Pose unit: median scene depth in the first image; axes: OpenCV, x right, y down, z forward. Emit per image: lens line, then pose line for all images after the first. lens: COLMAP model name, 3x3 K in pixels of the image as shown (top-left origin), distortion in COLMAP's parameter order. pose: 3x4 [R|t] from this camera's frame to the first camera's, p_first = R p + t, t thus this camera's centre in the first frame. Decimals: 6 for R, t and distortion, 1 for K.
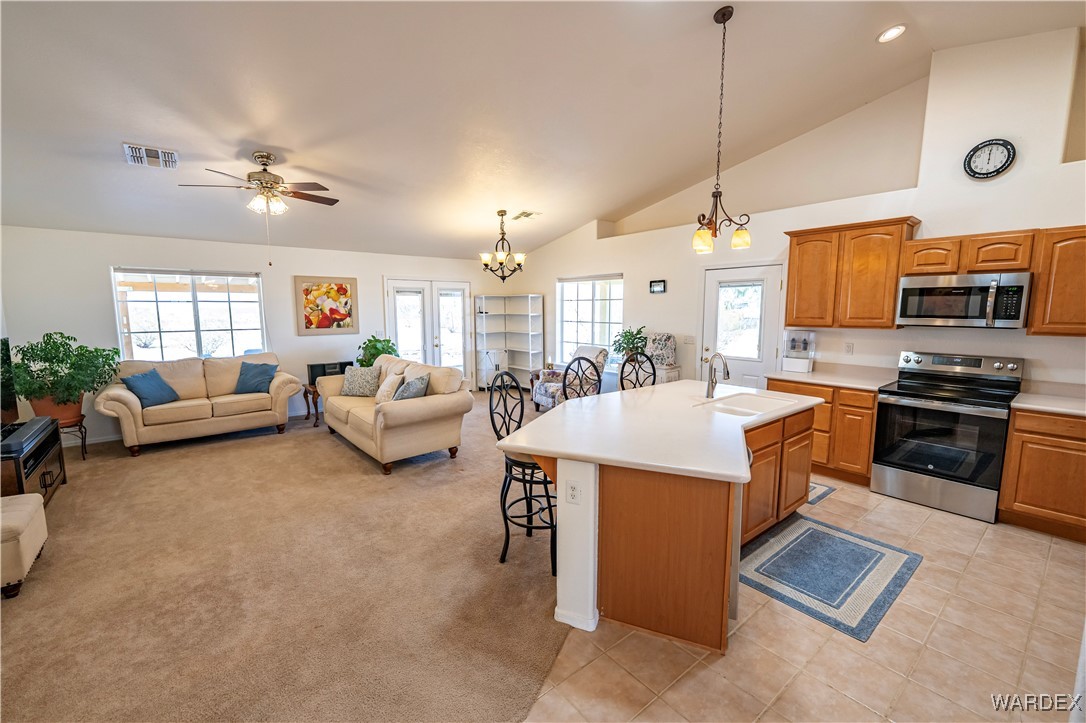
lens RADIAL K [[437.1, 0, 543.0], [0, 437.1, 361.5], [0, 0, 1]] dist [0.000706, 0.000230]
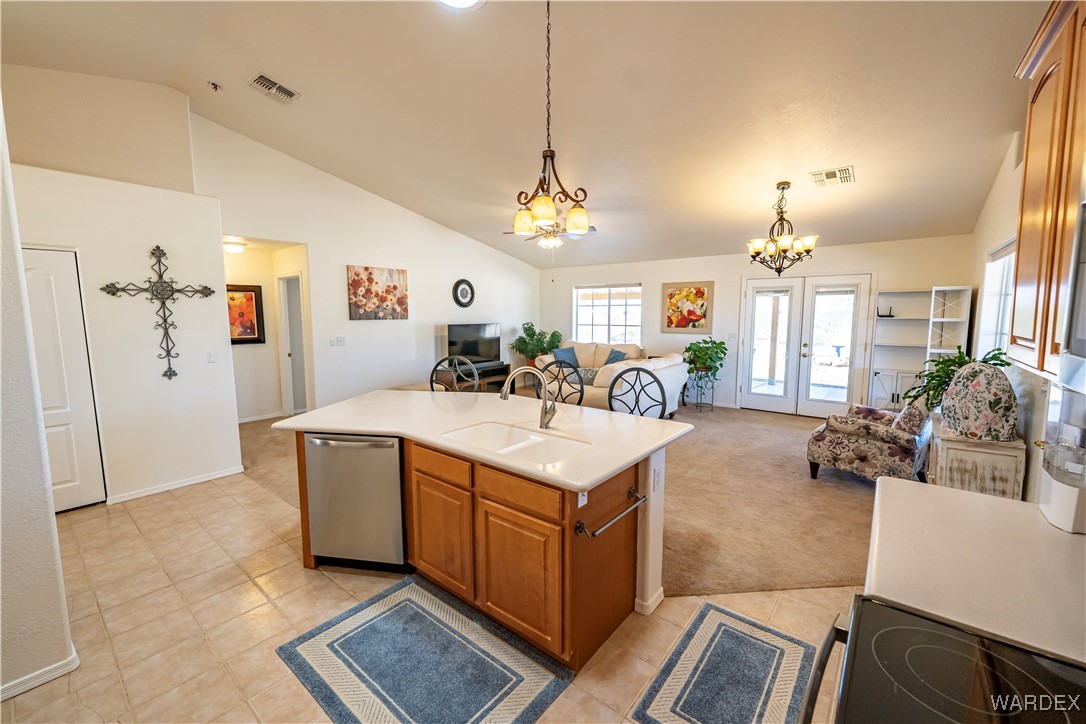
lens RADIAL K [[437.1, 0, 543.0], [0, 437.1, 362.0], [0, 0, 1]] dist [0.000706, 0.000230]
pose [[0.217697, 0.113710, -0.969370, 0.983035], [-0.117767, 0.988994, 0.089564, -0.085950], [0.968885, 0.094662, 0.228692, 0.731804]]
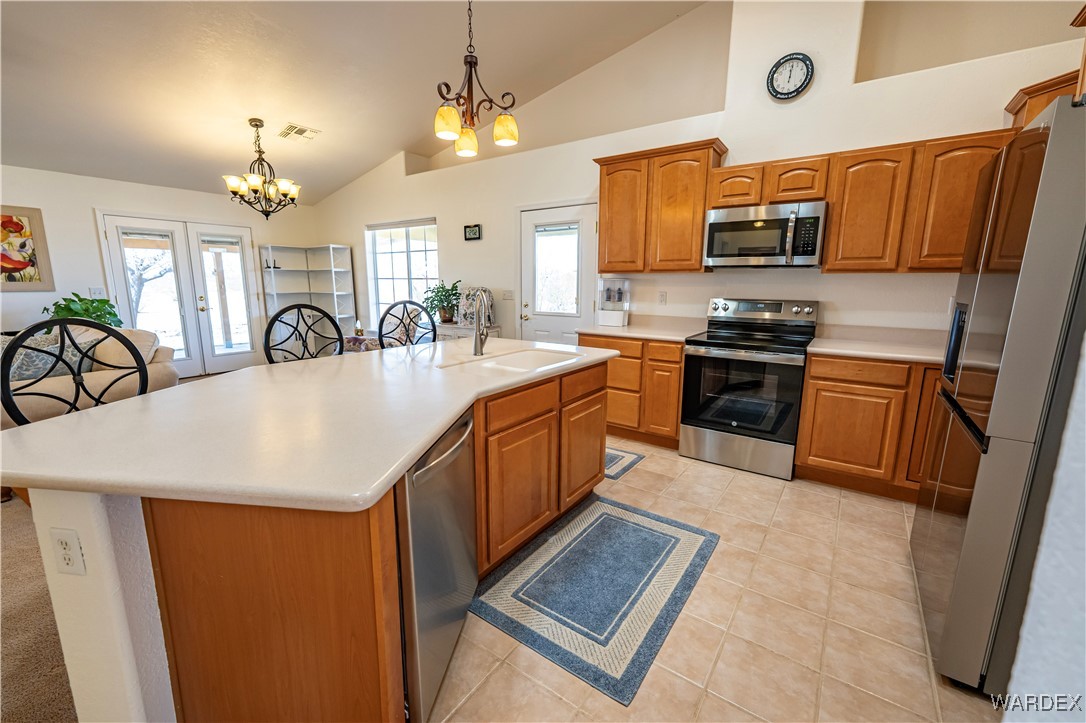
lens RADIAL K [[435.0, 0, 538.3], [0, 435.0, 358.6], [0, 0, 1]] dist [-0.000186, -0.000308]
pose [[0.963735, -0.039556, 0.263913, 0.256365], [0.025200, 0.998024, 0.057562, 0.044043], [-0.265669, -0.048824, 0.962827, 0.243214]]
